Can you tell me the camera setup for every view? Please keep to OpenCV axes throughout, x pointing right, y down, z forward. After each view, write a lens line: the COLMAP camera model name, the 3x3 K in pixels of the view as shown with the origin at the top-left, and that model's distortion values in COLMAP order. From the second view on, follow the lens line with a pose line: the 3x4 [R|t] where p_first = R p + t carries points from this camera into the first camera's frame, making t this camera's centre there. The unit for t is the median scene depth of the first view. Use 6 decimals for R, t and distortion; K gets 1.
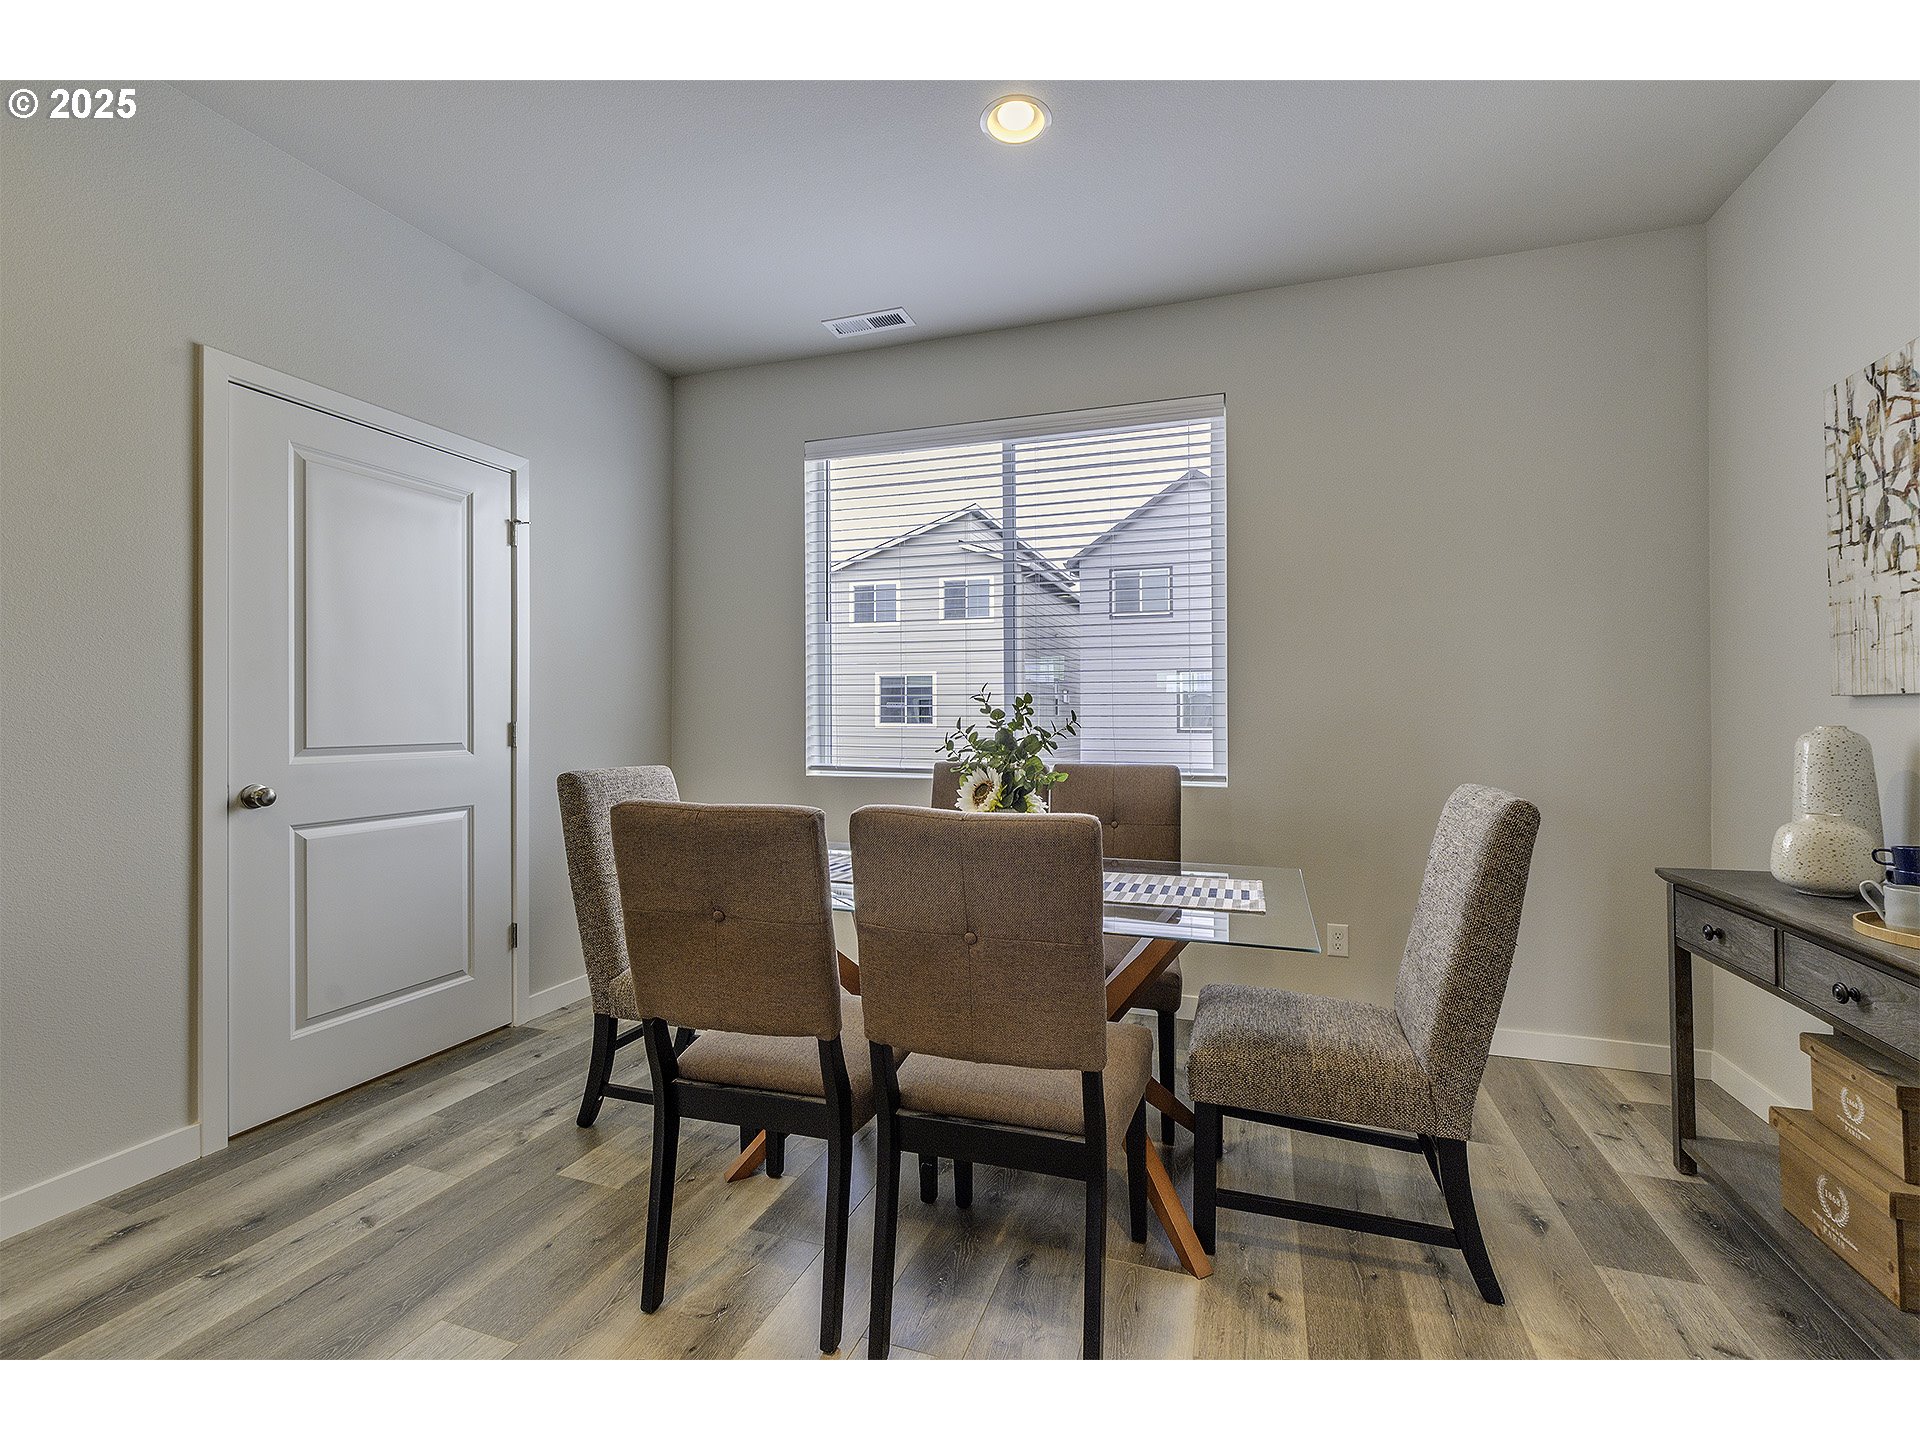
lens RADIAL K [[836.5, 0, 966.6], [0, 836.5, 723.2], [0, 0, 1]] dist [-0.001841, 0.000120]
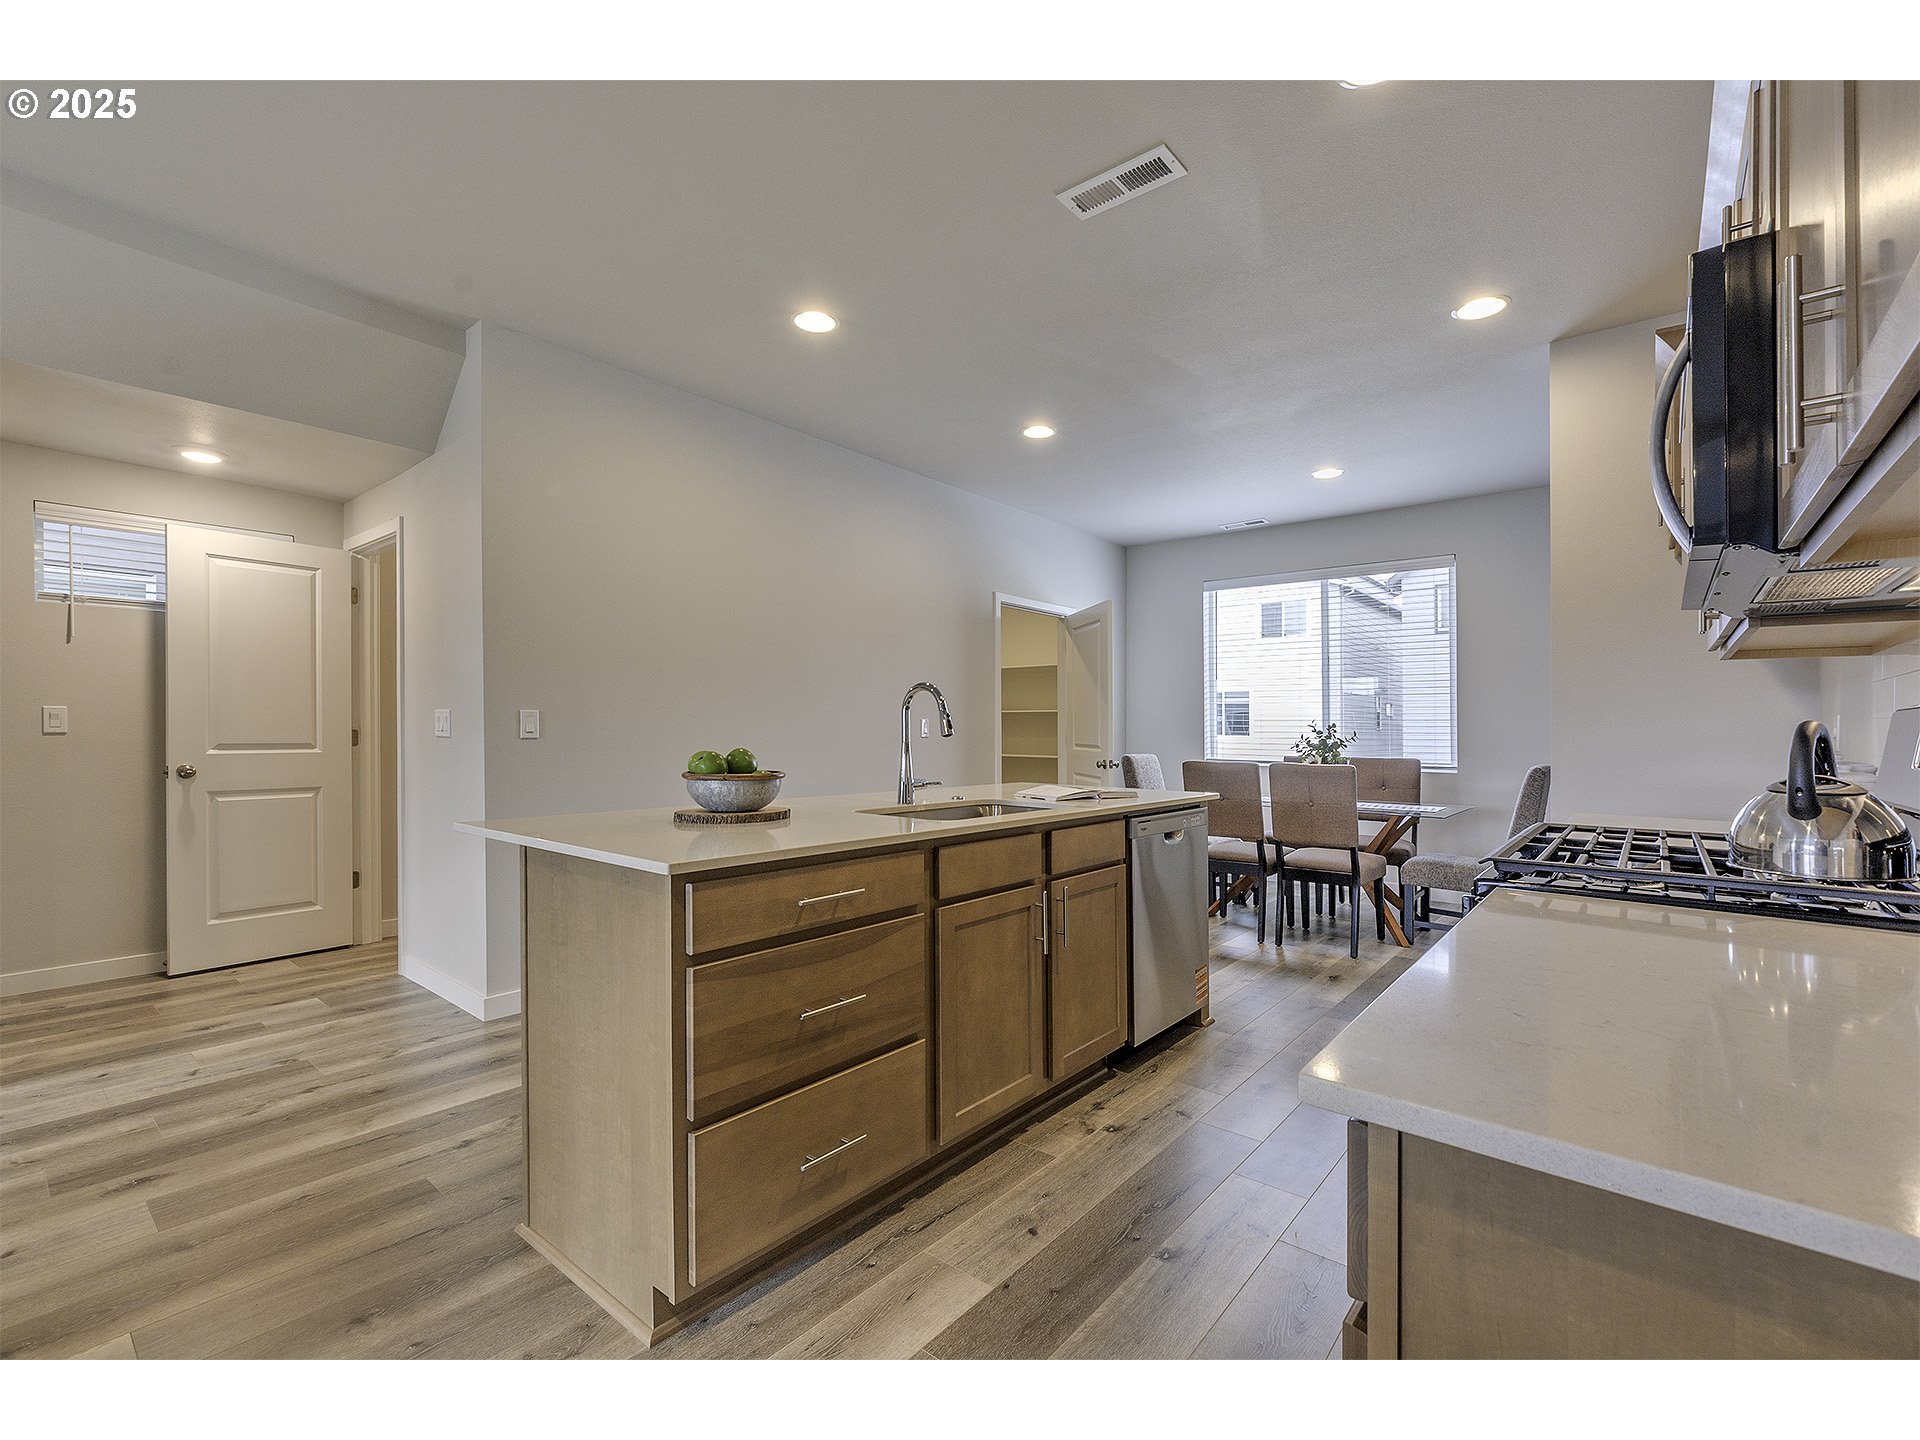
lens RADIAL K [[836.5, 0, 966.6], [0, 836.5, 723.2], [0, 0, 1]] dist [-0.001841, 0.000120]
pose [[0.938383, 0.001389, -0.345593, -0.060888], [-0.006665, 0.999879, -0.014081, 0.001801], [0.345532, 0.015517, 0.938279, -1.149622]]
